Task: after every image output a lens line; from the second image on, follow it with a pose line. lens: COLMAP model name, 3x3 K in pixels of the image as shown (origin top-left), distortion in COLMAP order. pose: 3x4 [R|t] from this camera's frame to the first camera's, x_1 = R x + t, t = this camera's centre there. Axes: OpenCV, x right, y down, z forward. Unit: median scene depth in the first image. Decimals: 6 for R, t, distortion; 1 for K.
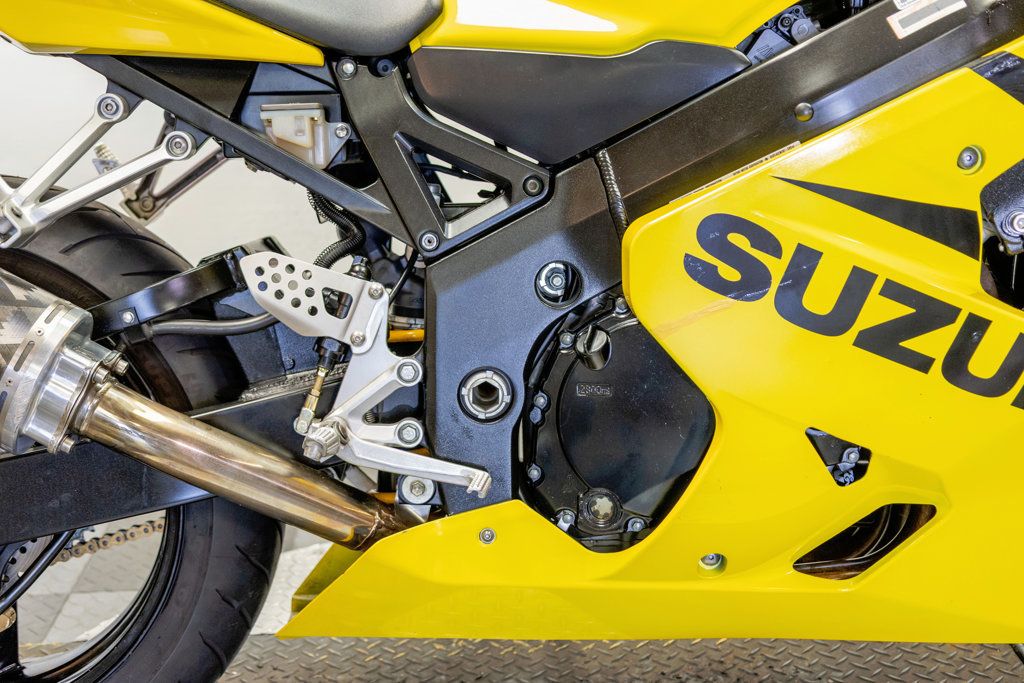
lens RADIAL K [[1484.1, 0, 512.0], [0, 1484.1, 341.5], [0, 0, 1]] dist [0.024137, 0.002471]
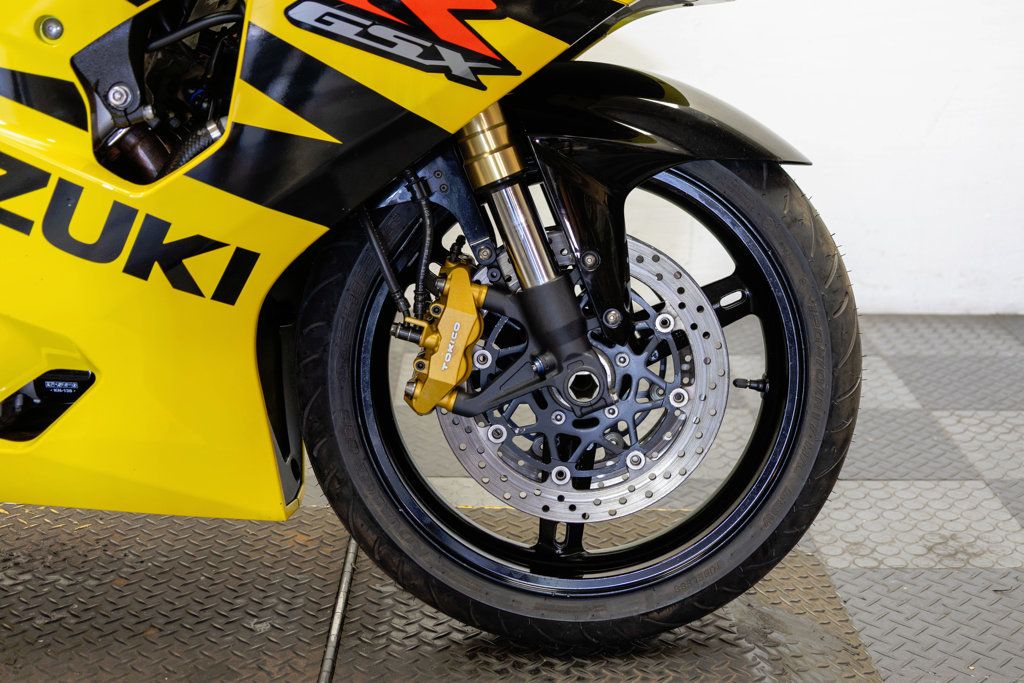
lens RADIAL K [[1484.1, 0, 512.0], [0, 1484.1, 341.5], [0, 0, 1]] dist [0.024137, 0.002471]
pose [[0.998579, 0.050968, -0.015533, 0.653131], [-0.050929, 0.998698, 0.002930, 0.077480], [0.015662, -0.002135, 0.999875, -0.049265]]
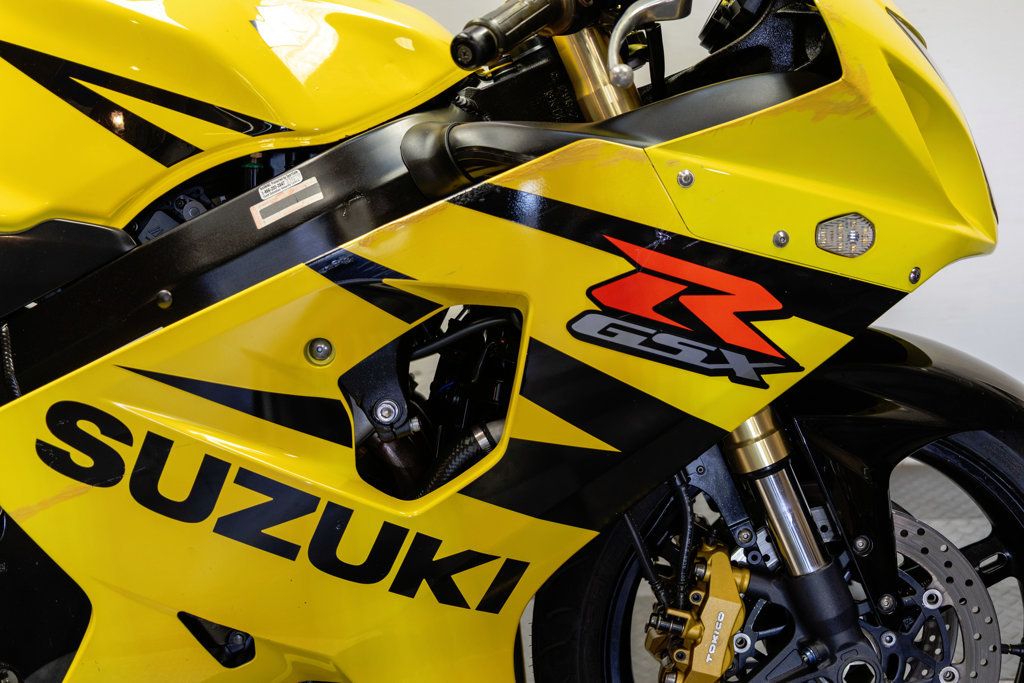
lens RADIAL K [[1484.1, 0, 512.0], [0, 1484.1, 341.5], [0, 0, 1]] dist [0.024137, 0.002471]
pose [[0.999701, 0.016731, -0.017834, 0.448831], [-0.017340, 0.999252, -0.034554, -0.094956], [0.017242, 0.034852, 0.999244, 0.000904]]
